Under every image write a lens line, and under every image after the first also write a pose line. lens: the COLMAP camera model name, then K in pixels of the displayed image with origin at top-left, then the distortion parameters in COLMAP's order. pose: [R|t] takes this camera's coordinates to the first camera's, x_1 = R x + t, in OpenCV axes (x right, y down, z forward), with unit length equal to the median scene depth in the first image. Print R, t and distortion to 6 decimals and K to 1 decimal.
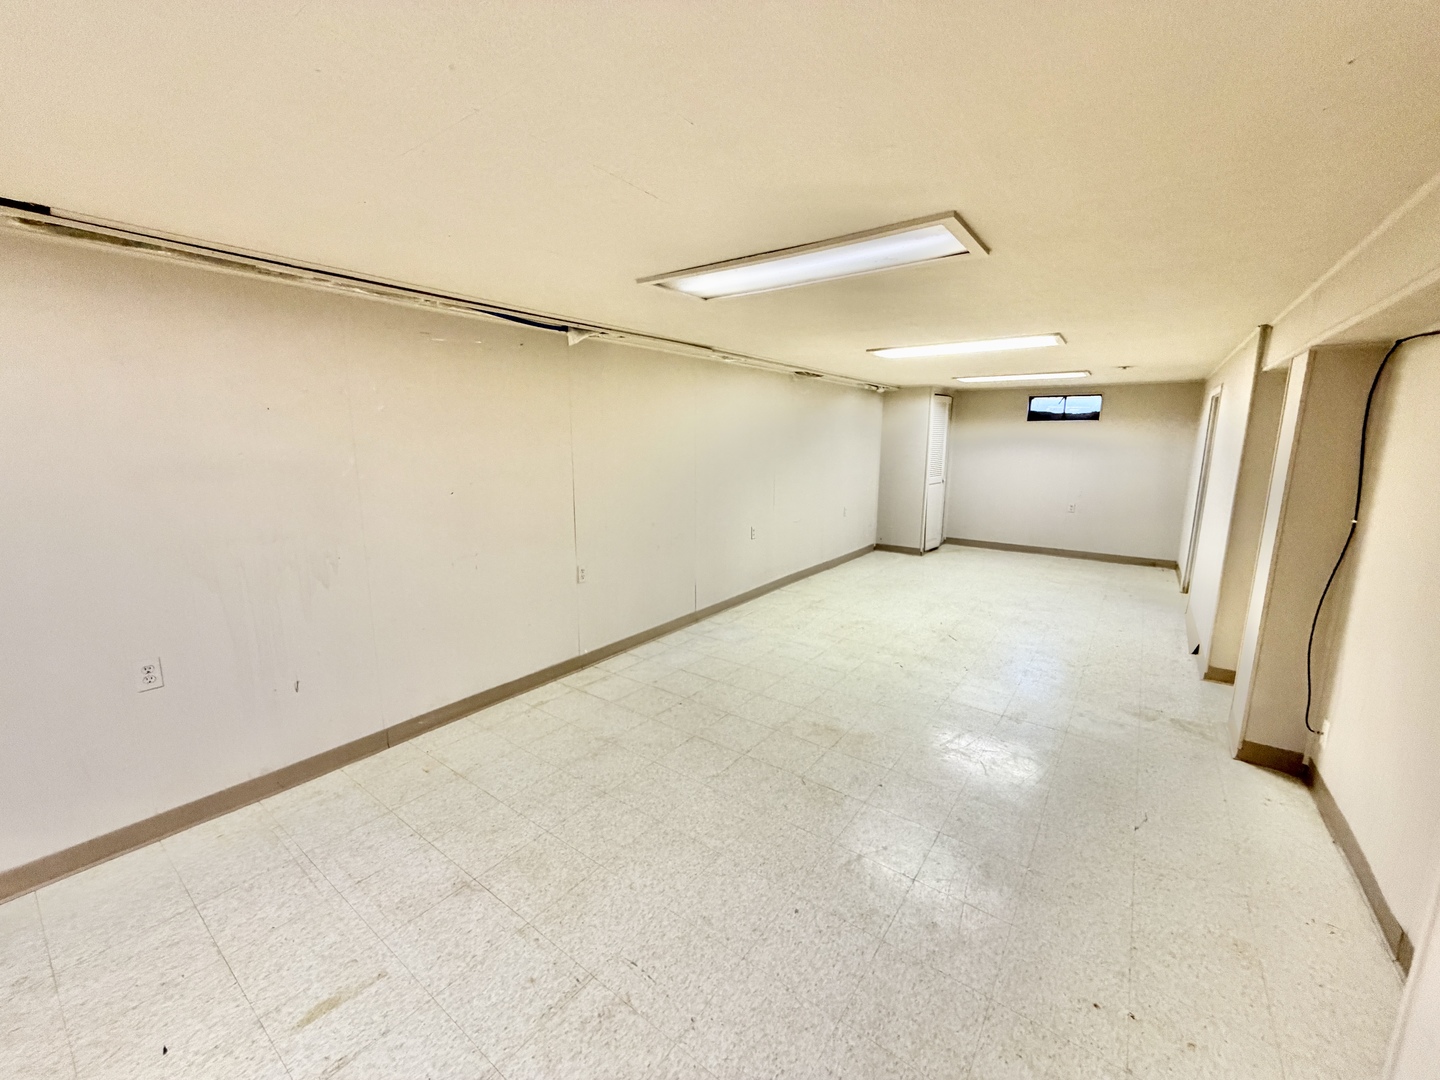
lens RADIAL K [[573.5, 0, 715.6], [0, 573.5, 540.8], [0, 0, 1]] dist [-0.001211, -0.000222]
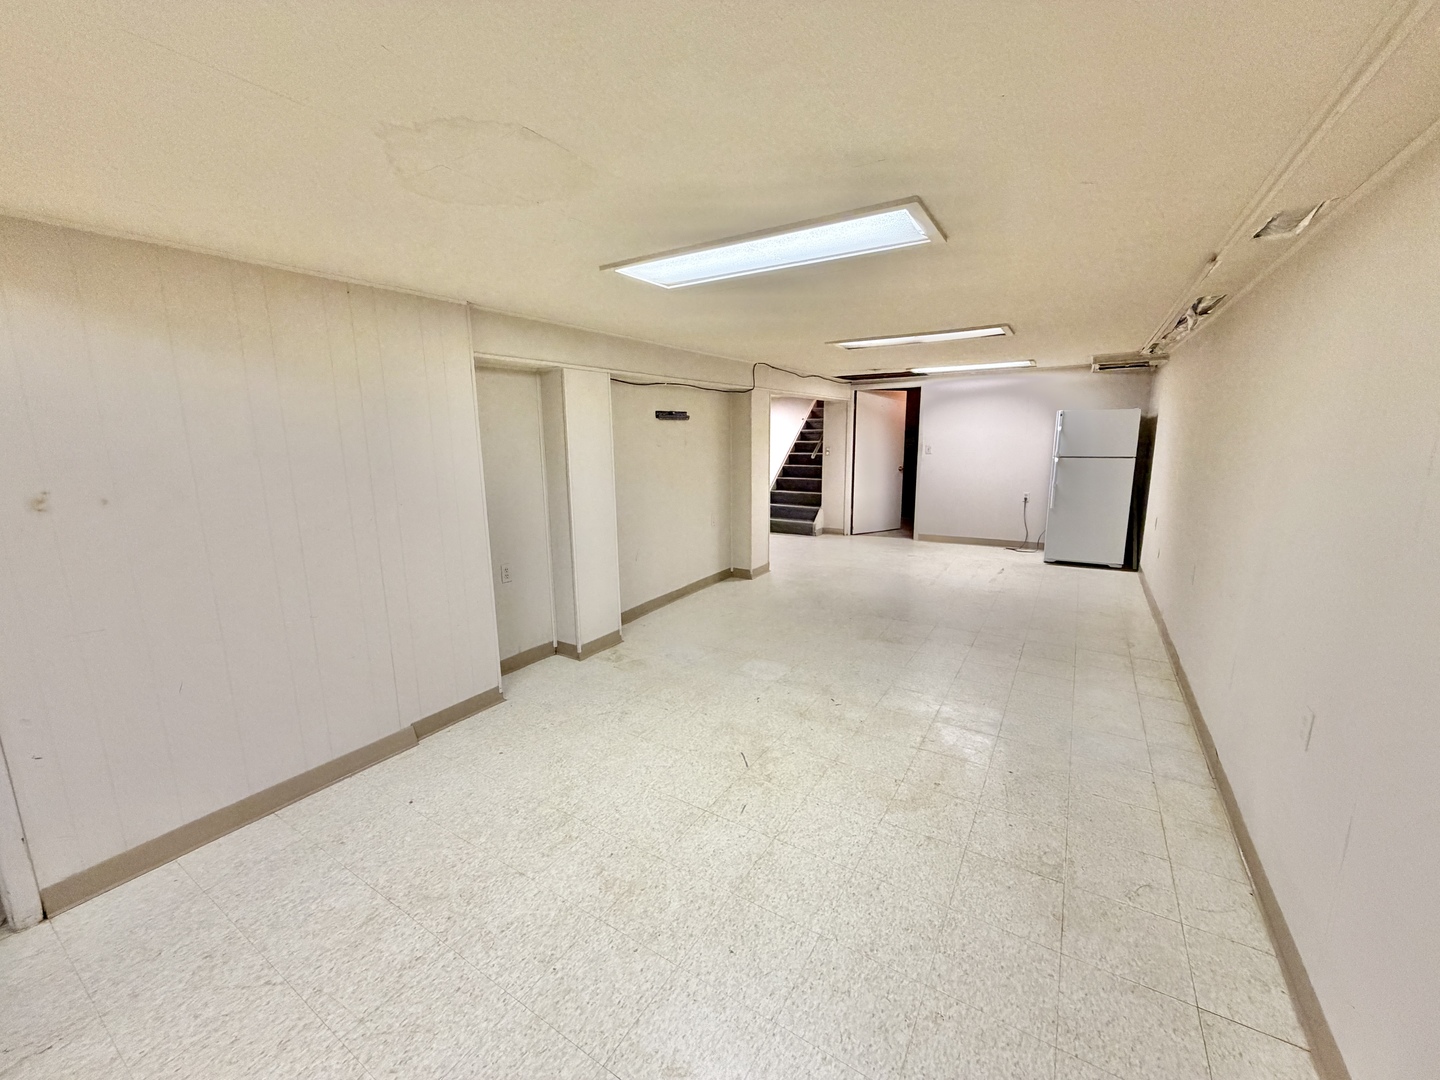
lens RADIAL K [[573.5, 0, 715.6], [0, 573.5, 540.8], [0, 0, 1]] dist [-0.001211, -0.000222]
pose [[-0.997106, 0.025191, -0.071734, 0.496969], [-0.001998, 0.934507, 0.355940, -0.267986], [0.076002, 0.355053, -0.931752, 1.524874]]
